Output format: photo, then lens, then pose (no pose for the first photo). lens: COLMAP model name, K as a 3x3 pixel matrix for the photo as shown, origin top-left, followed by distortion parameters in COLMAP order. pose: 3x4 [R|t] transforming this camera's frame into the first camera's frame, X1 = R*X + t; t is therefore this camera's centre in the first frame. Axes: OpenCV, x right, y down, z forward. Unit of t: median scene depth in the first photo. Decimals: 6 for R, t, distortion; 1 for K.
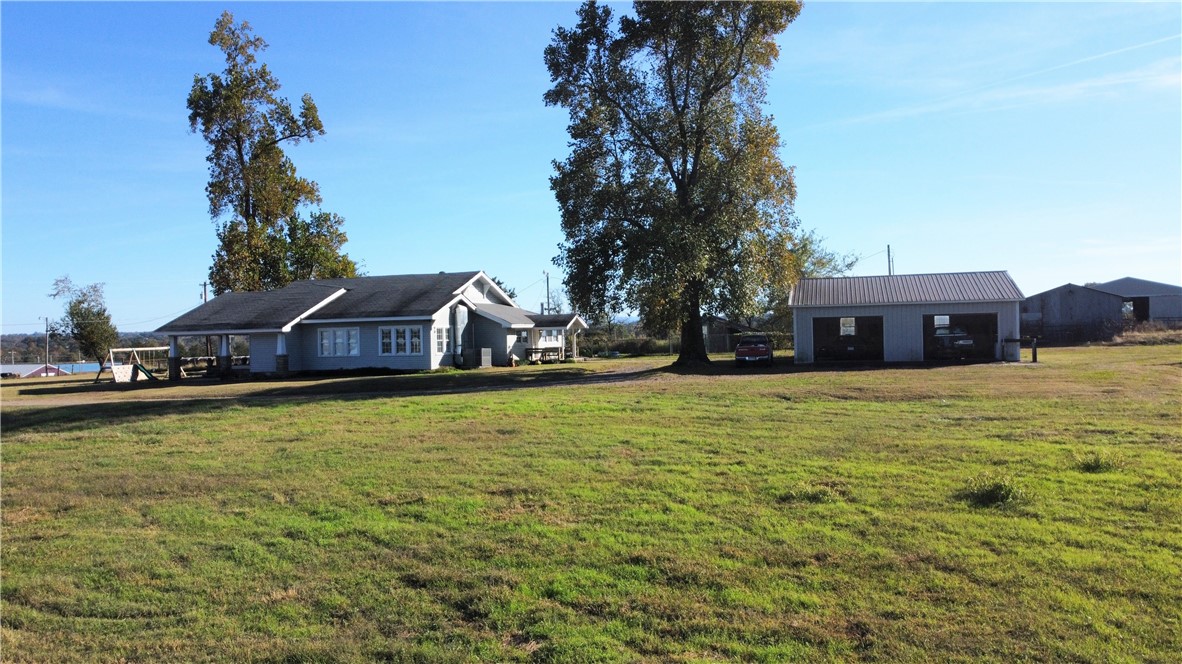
lens RADIAL K [[862.8, 0, 591.0], [0, 862.8, 332.0], [0, 0, 1]] dist [-0.000668, -0.000263]
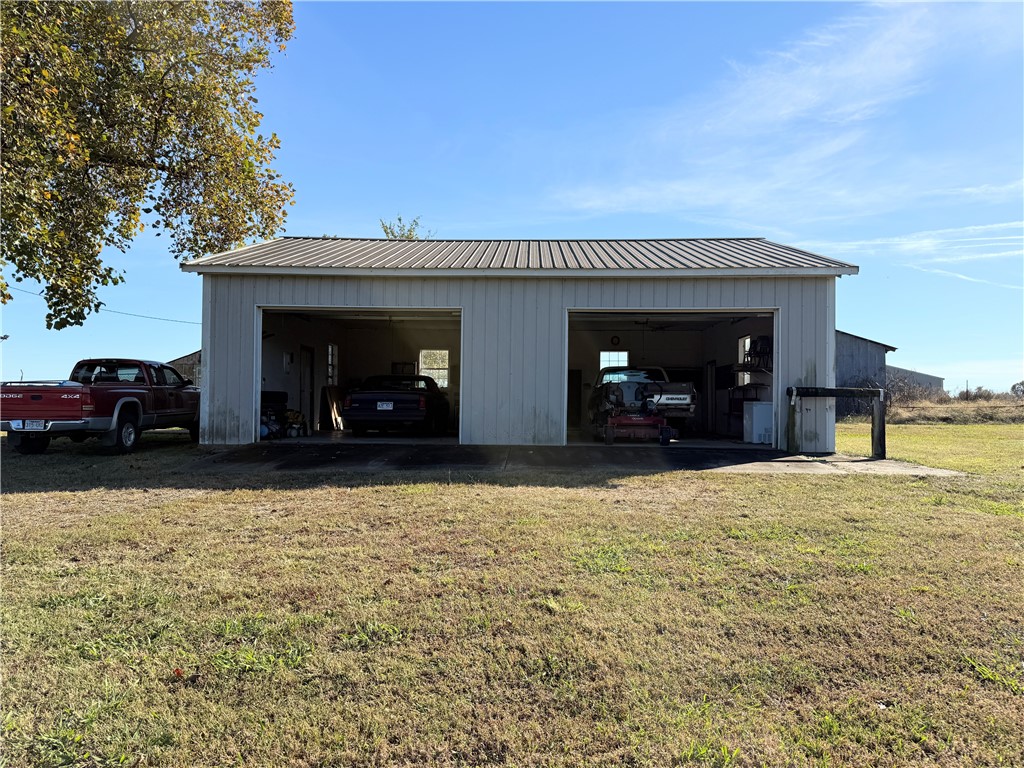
lens RADIAL K [[858.4, 0, 512.0], [0, 858.4, 384.0], [0, 0, 1]] dist [0.003551, -0.001630]
pose [[0.963523, 0.041858, 0.264334, 0.271939], [-0.035977, 0.998986, -0.027053, 0.018749], [-0.265198, 0.016557, 0.964052, 0.672680]]
